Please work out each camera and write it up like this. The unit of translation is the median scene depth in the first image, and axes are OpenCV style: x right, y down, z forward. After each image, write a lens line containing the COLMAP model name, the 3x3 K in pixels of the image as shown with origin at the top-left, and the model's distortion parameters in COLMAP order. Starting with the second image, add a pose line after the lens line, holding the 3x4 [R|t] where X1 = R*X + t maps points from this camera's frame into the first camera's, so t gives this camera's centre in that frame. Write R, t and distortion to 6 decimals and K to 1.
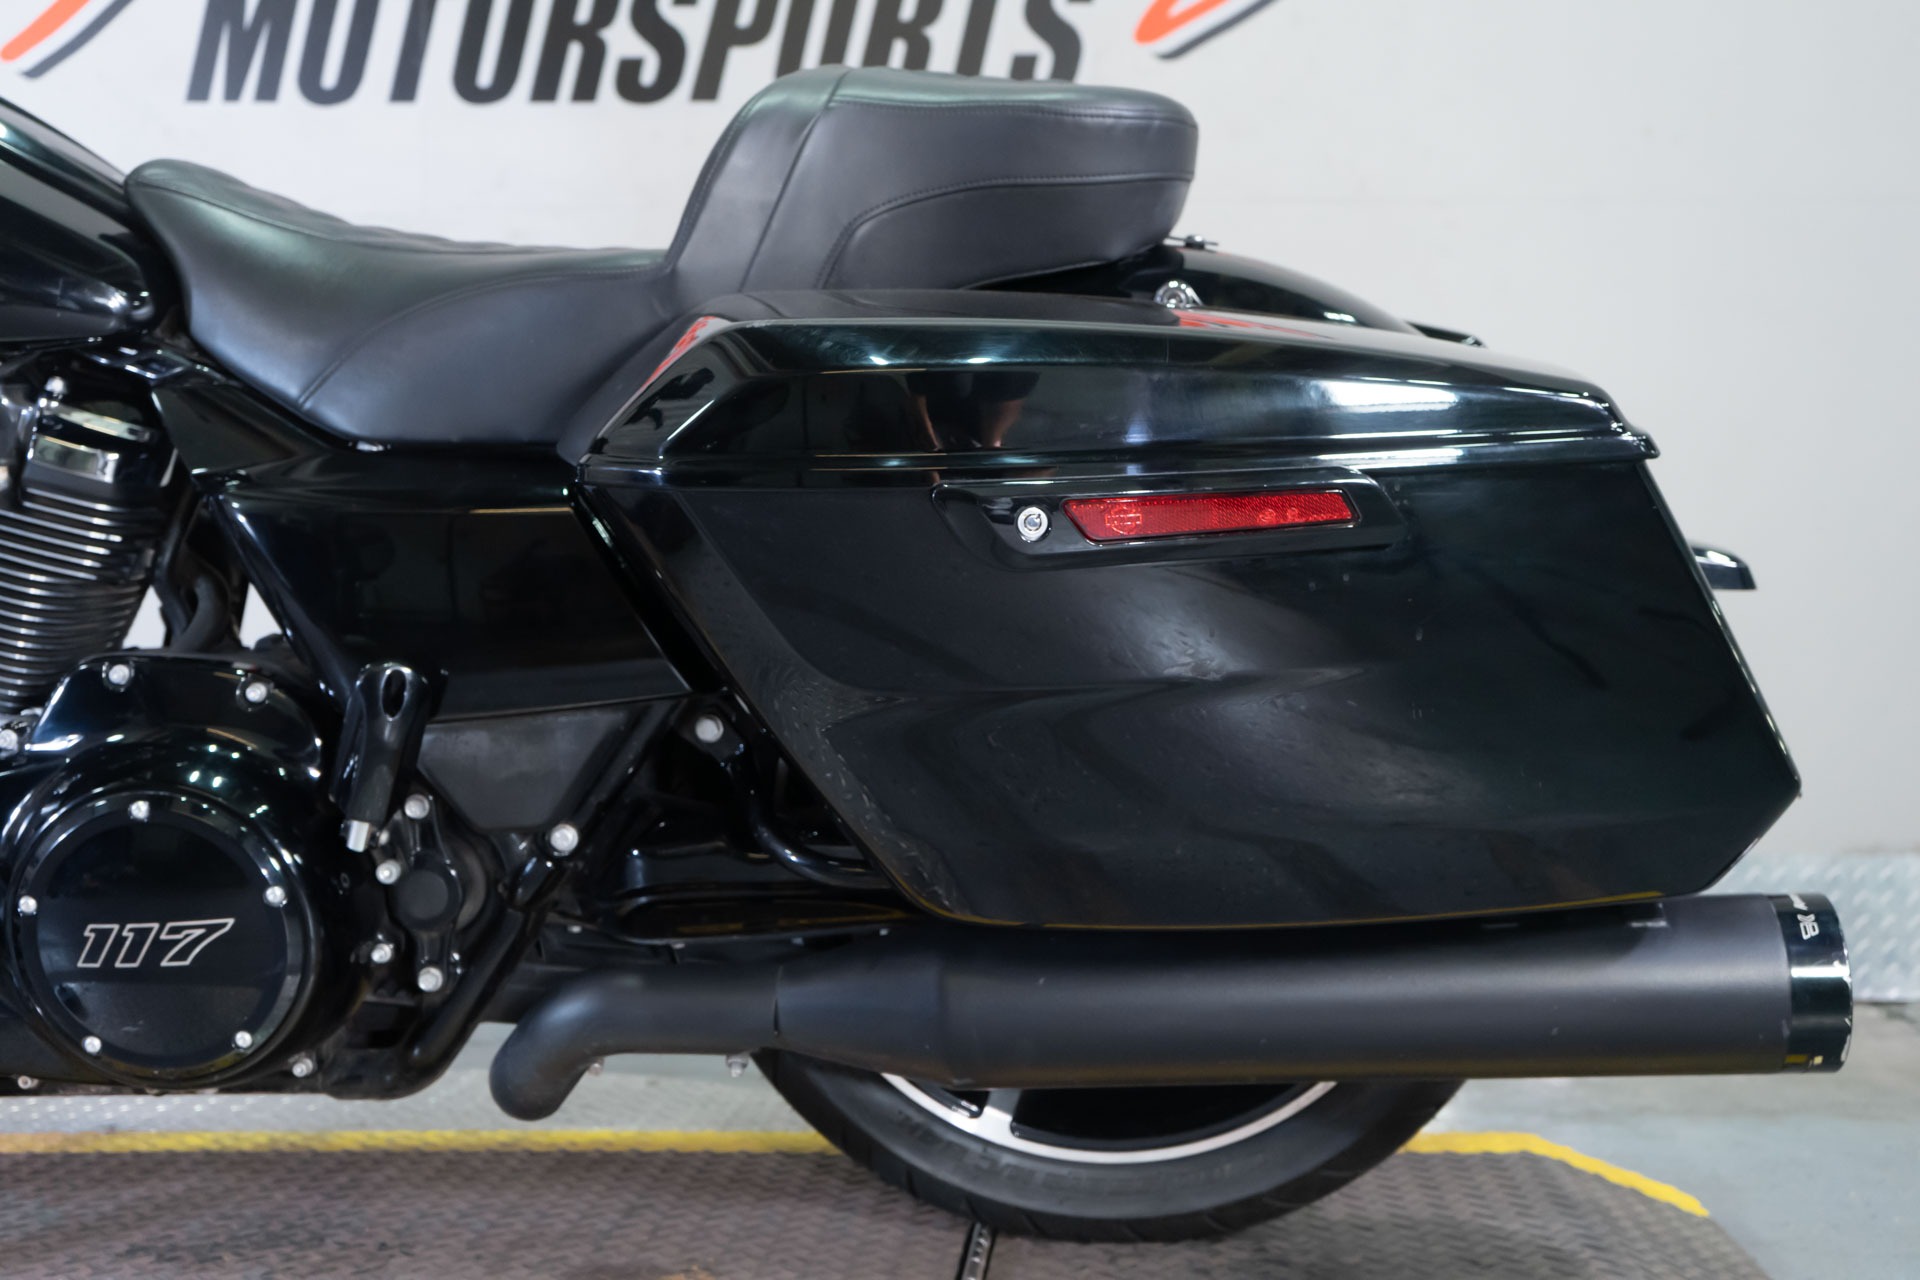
lens RADIAL K [[2292.6, 0, 954.0], [0, 2292.6, 648.4], [0, 0, 1]] dist [0.027395, 0.000000]
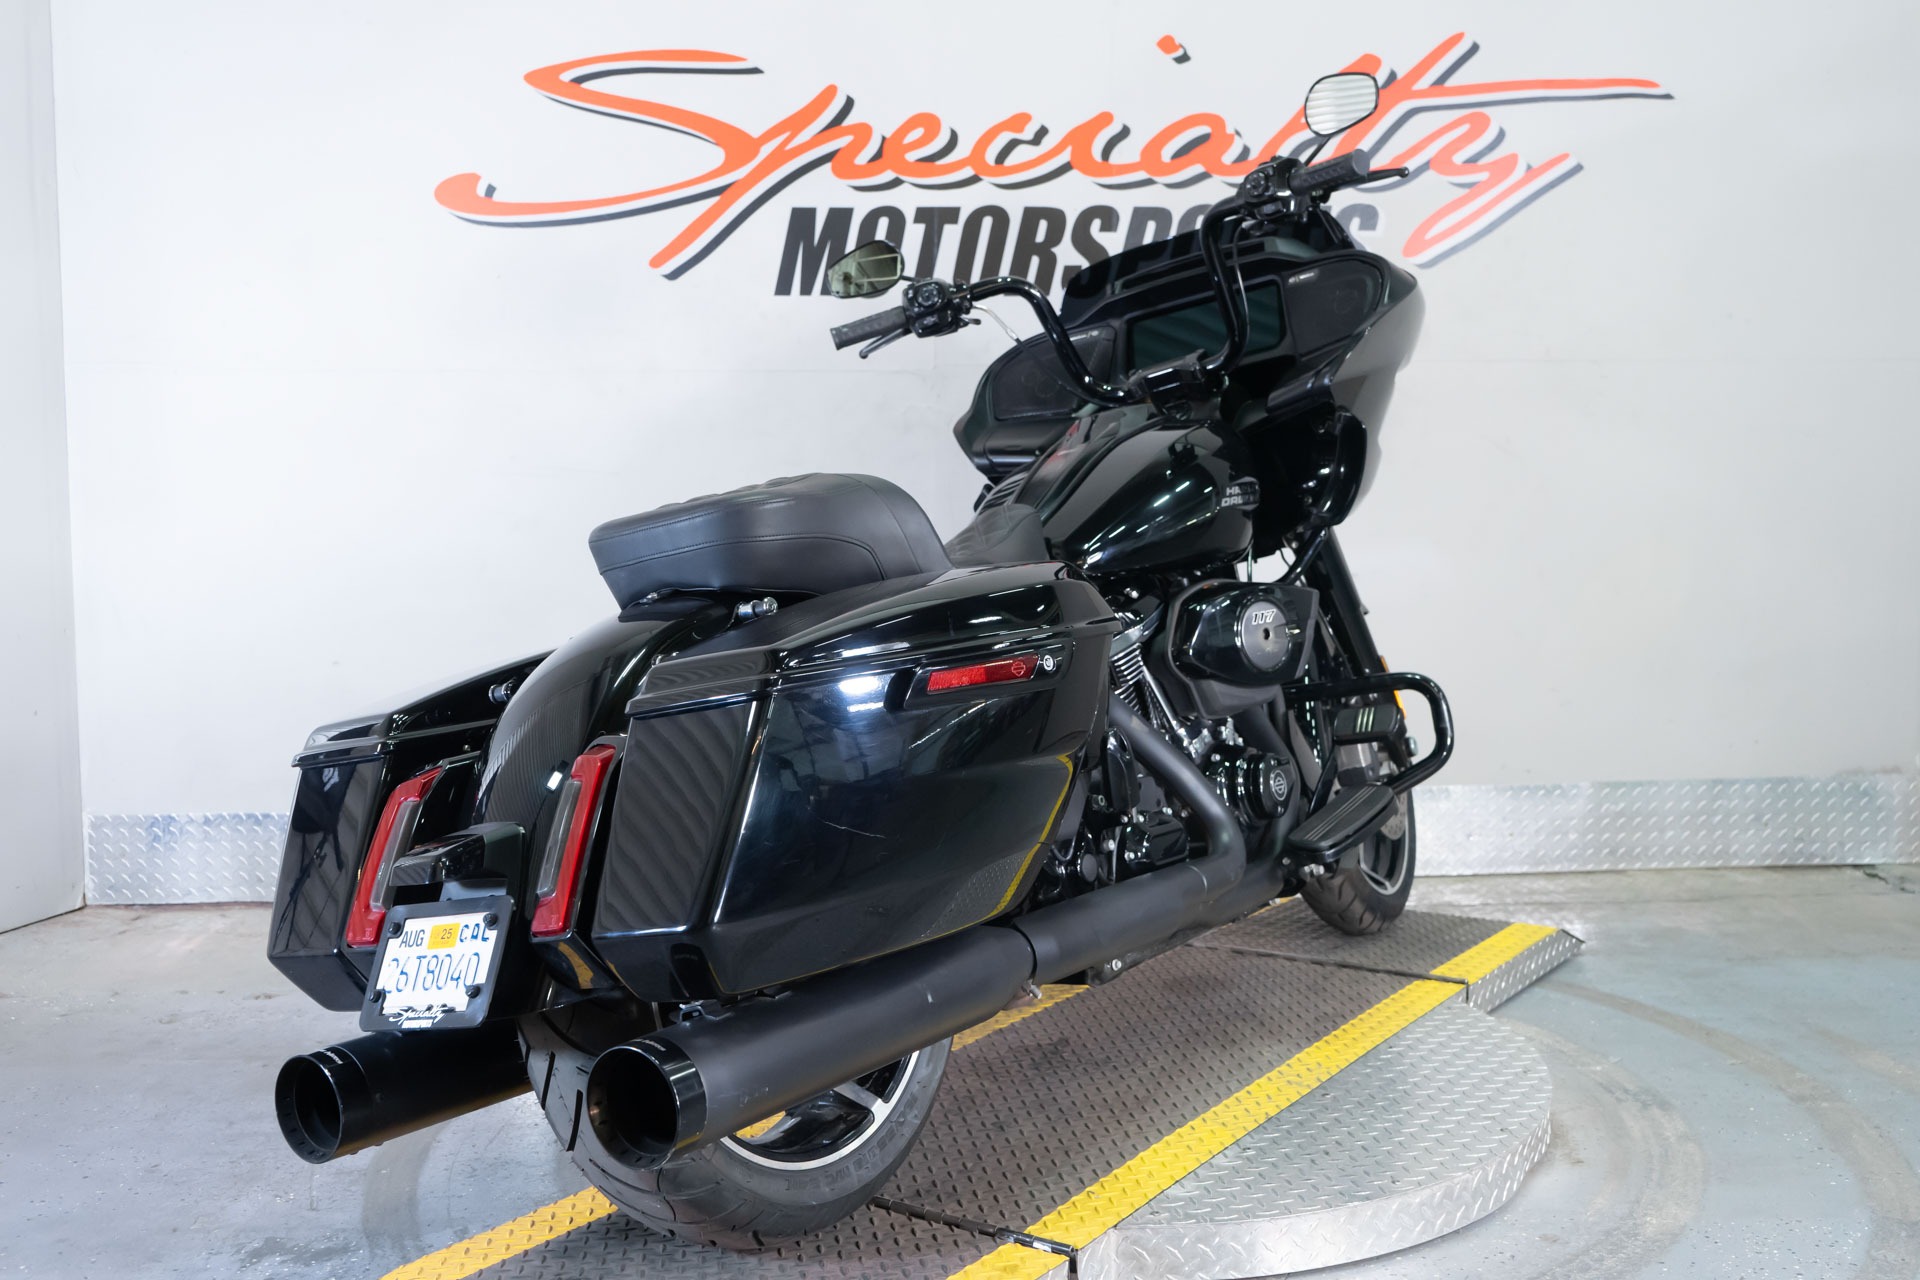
lens RADIAL K [[1921.1, 0, 986.7], [0, 1921.1, 628.6], [0, 0, 1]] dist [0.014731, 0.000000]
pose [[0.998590, -0.011914, 0.051723, -0.551370], [0.007785, 0.996820, 0.079308, -0.249763], [-0.052503, -0.078793, 0.995507, -0.575785]]
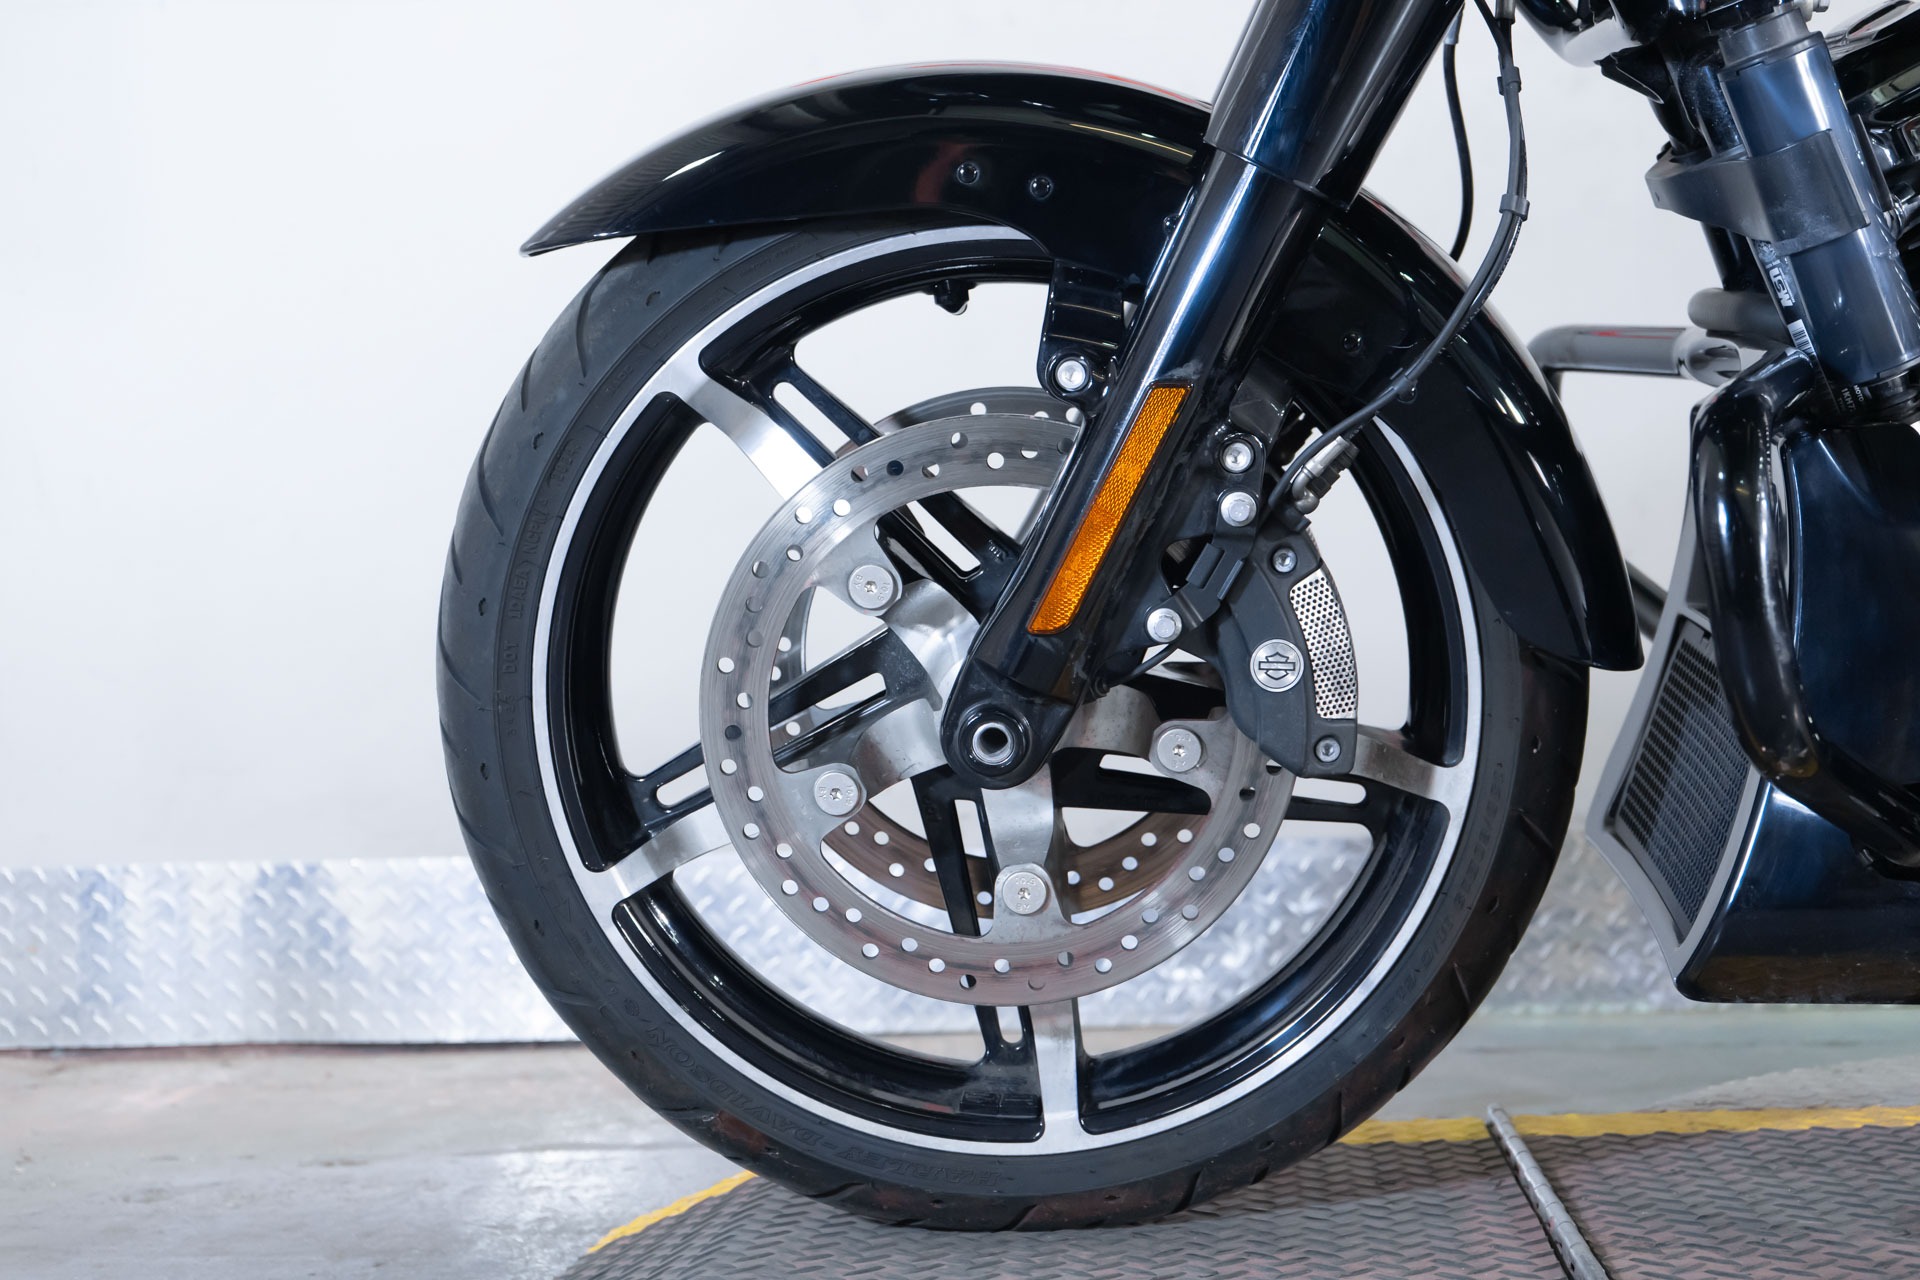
lens RADIAL K [[2736.4, 0, 962.4], [0, 2736.4, 632.0], [0, 0, 1]] dist [0.073093, 0.000000]
pose [[0.999148, -0.026112, -0.031963, -0.891271], [0.025315, 0.999364, -0.025100, 0.105027], [0.032598, 0.024269, 0.999174, 0.196149]]
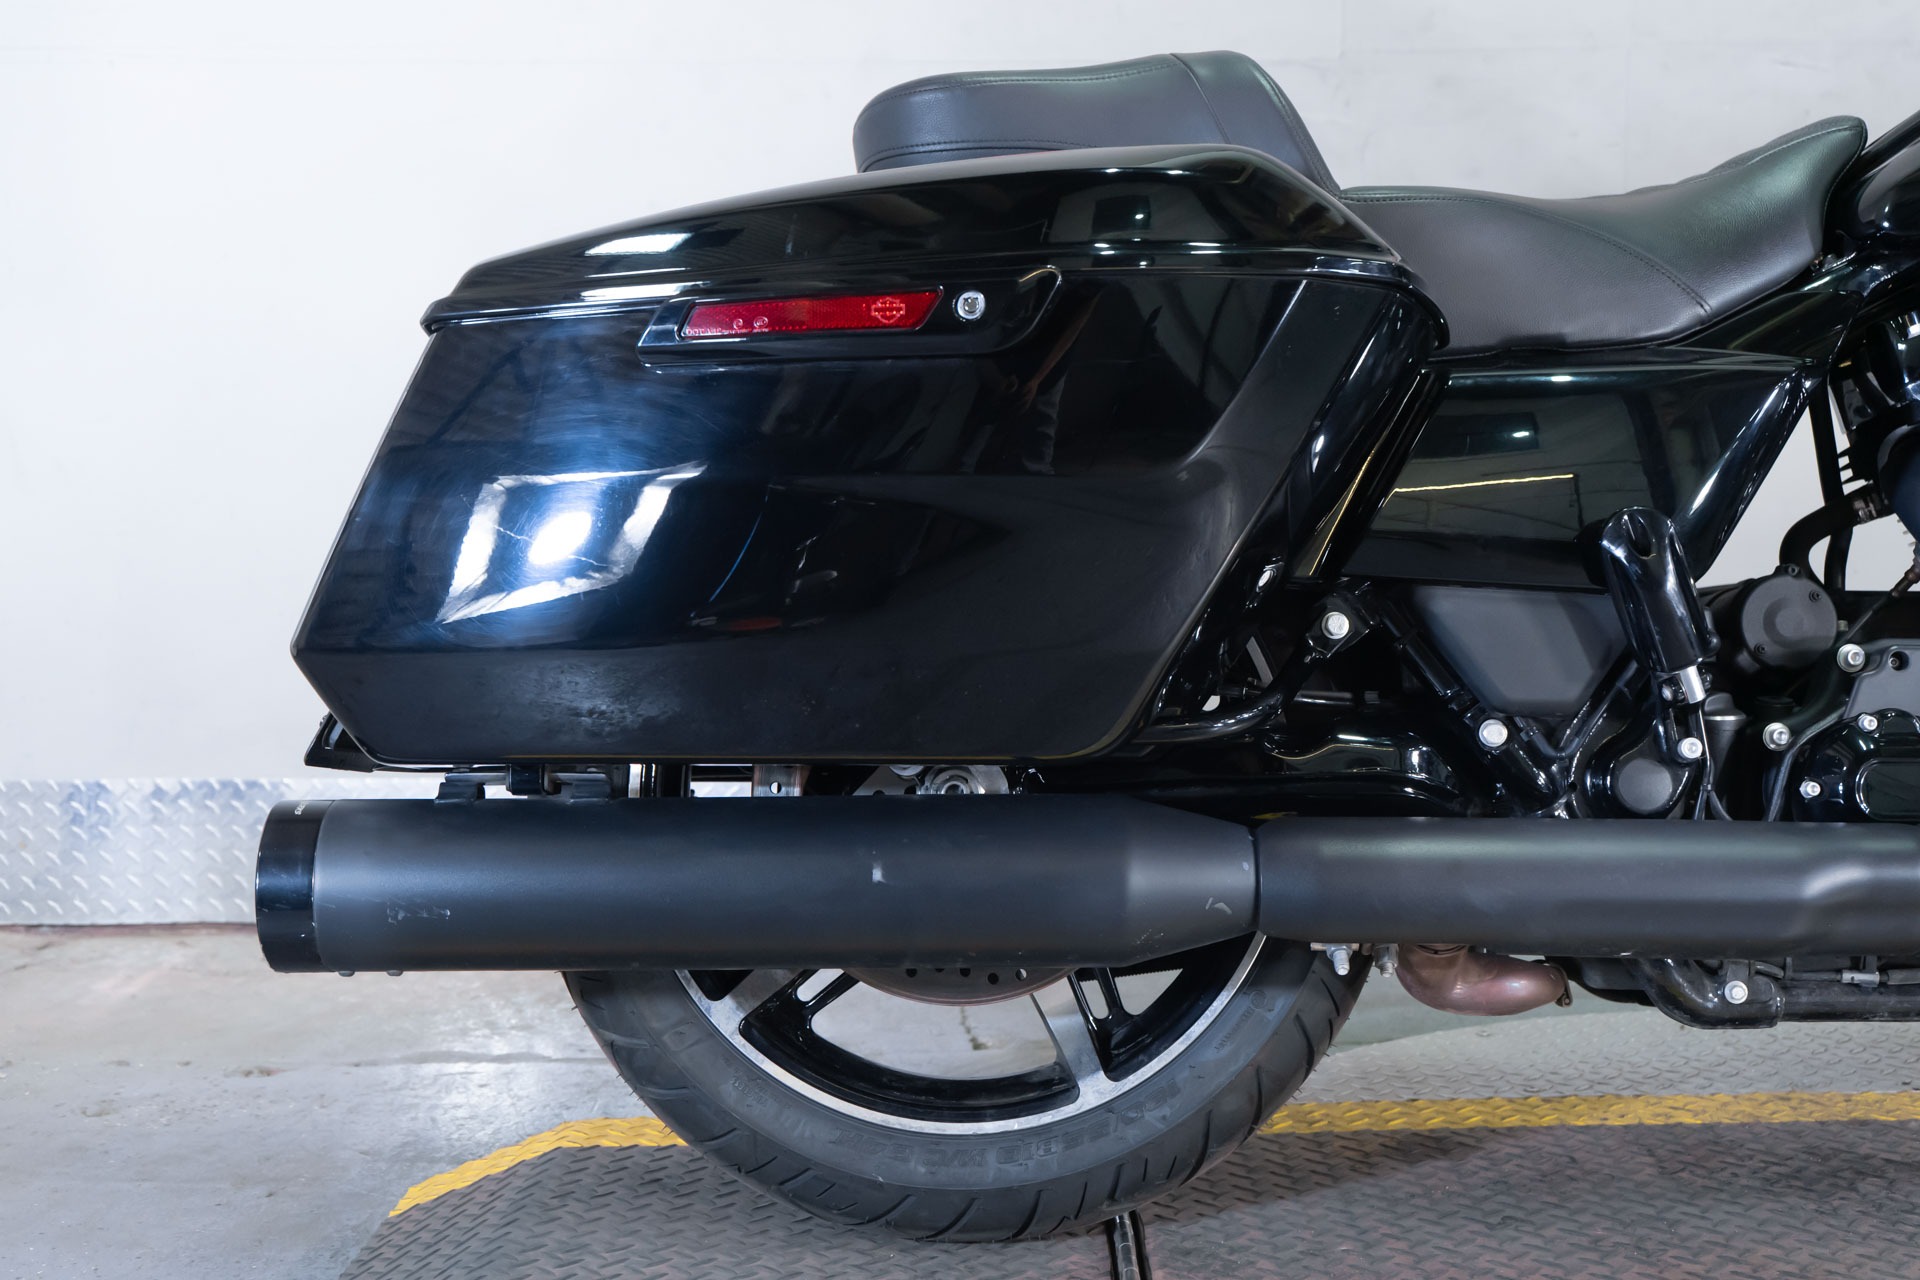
lens RADIAL K [[2377.6, 0, 1009.9], [0, 2377.6, 634.7], [0, 0, 1]] dist [0.023309, 0.000000]
pose [[0.999803, -0.006297, 0.018826, -0.797381], [0.004872, 0.997187, 0.074798, -0.067118], [-0.019244, -0.074692, 0.997021, 0.060672]]
